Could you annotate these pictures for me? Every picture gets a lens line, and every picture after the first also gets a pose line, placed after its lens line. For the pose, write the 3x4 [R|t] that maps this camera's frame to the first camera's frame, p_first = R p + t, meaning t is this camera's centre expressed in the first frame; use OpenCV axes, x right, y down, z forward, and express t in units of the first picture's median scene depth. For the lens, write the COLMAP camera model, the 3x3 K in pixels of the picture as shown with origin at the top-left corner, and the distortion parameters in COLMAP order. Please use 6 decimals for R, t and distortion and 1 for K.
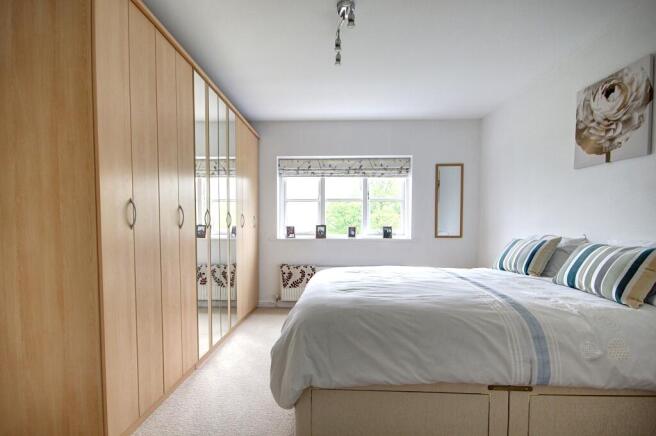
lens RADIAL K [[315.4, 0, 325.5], [0, 315.4, 221.5], [0, 0, 1]] dist [-0.012026, -0.004030]
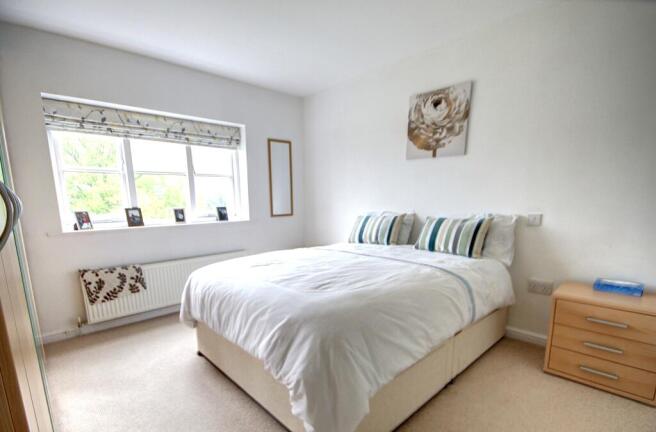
lens RADIAL K [[314.2, 0, 337.8], [0, 314.2, 249.8], [0, 0, 1]] dist [0.004146, -0.000088]
pose [[0.684752, -0.130872, 0.716929, -0.386465], [0.006522, 0.984805, 0.173542, -0.028007], [-0.728747, -0.114157, 0.675201, 0.288957]]
